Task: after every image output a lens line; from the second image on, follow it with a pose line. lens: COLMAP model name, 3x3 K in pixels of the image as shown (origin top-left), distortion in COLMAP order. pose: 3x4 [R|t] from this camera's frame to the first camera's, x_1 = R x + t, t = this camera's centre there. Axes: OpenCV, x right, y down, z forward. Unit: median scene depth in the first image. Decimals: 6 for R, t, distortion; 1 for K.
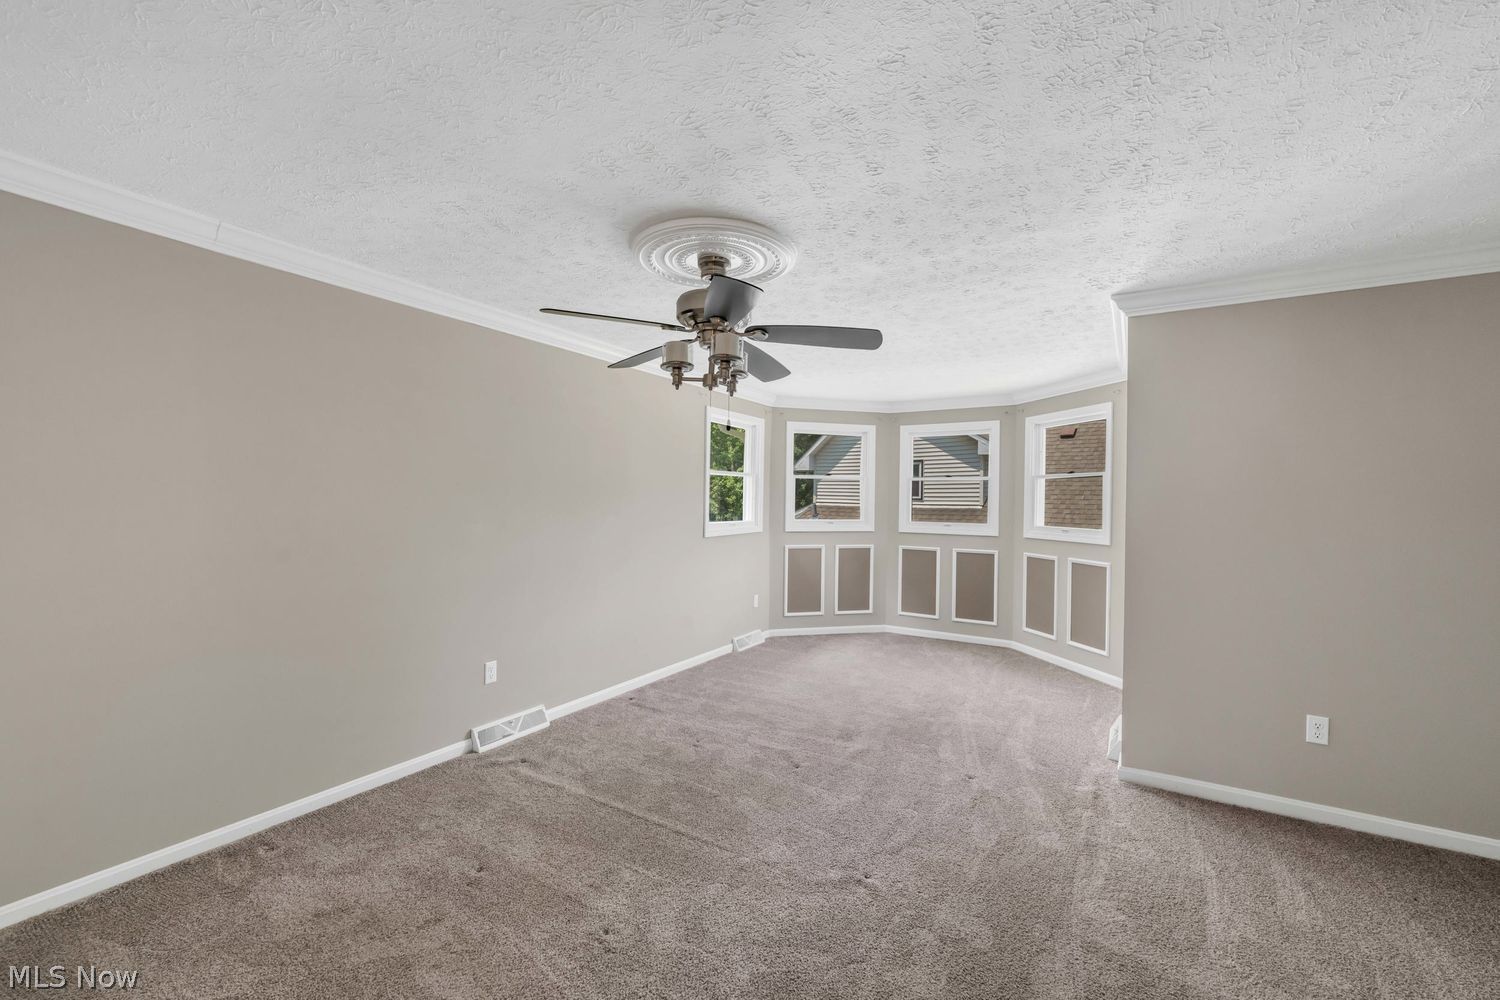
lens RADIAL K [[617.9, 0, 750.0], [0, 617.9, 500.0], [0, 0, 1]] dist [0.002633, 0.000047]
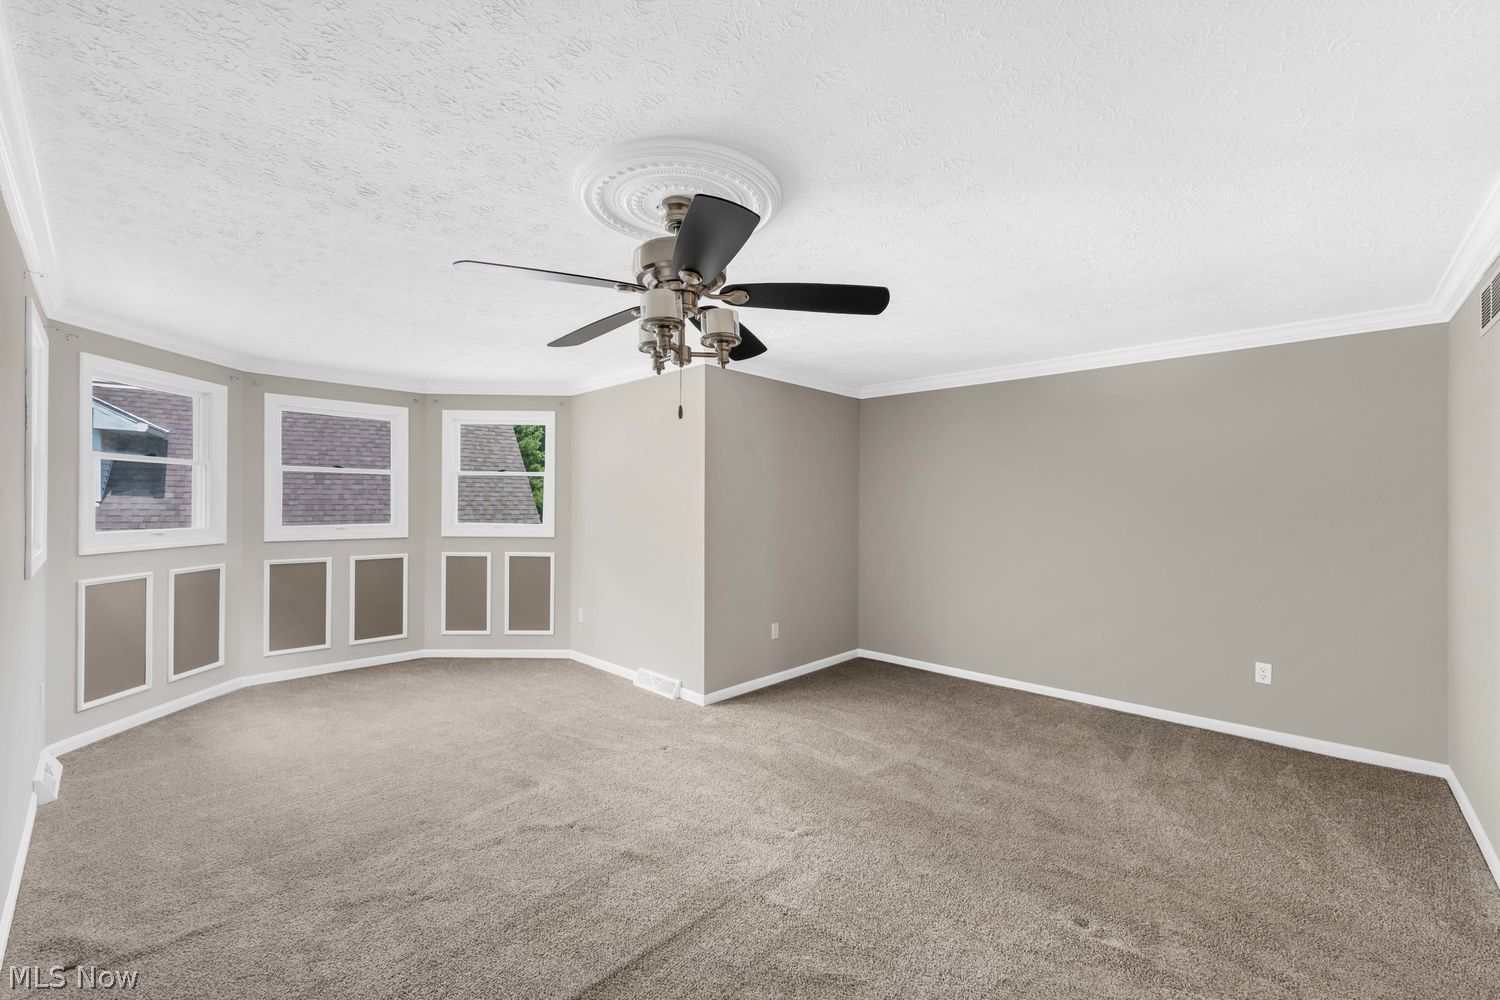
lens RADIAL K [[617.9, 0, 750.0], [0, 617.9, 500.0], [0, 0, 1]] dist [0.002633, 0.000047]
pose [[0.211405, -0.005899, 0.977381, -0.404465], [-0.004867, 0.999963, 0.007088, -0.004373], [-0.977386, -0.006256, 0.211369, 0.360576]]
